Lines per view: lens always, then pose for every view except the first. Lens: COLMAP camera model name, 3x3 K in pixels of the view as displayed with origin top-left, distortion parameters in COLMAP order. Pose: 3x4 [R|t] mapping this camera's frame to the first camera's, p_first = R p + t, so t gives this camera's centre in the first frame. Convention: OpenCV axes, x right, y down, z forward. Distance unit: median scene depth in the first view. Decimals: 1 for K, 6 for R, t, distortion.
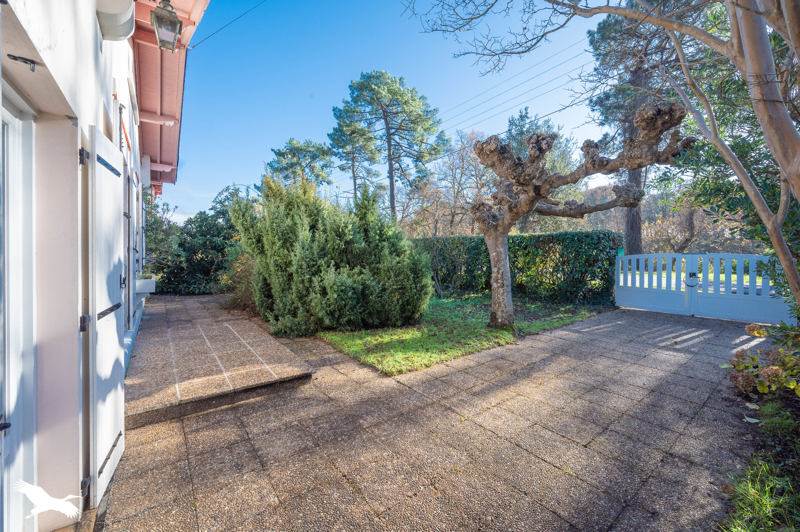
lens RADIAL K [[313.3, 0, 402.1], [0, 313.3, 260.1], [0, 0, 1]] dist [-0.001351, 0.000026]
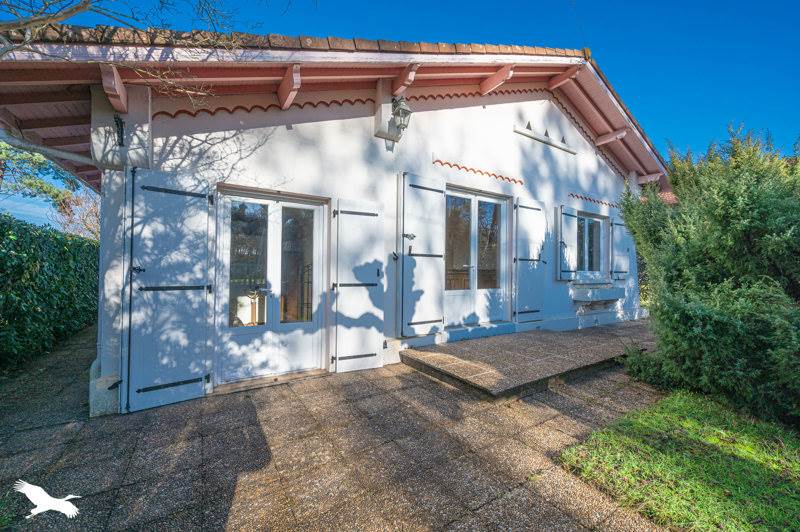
lens RADIAL K [[313.3, 0, 402.2], [0, 313.3, 267.4], [0, 0, 1]] dist [-0.001351, 0.000026]
pose [[-0.074850, -0.018311, -0.997027, 0.646910], [-0.033235, 0.999322, -0.015858, 0.045601], [0.996641, 0.031949, -0.075408, 0.890905]]
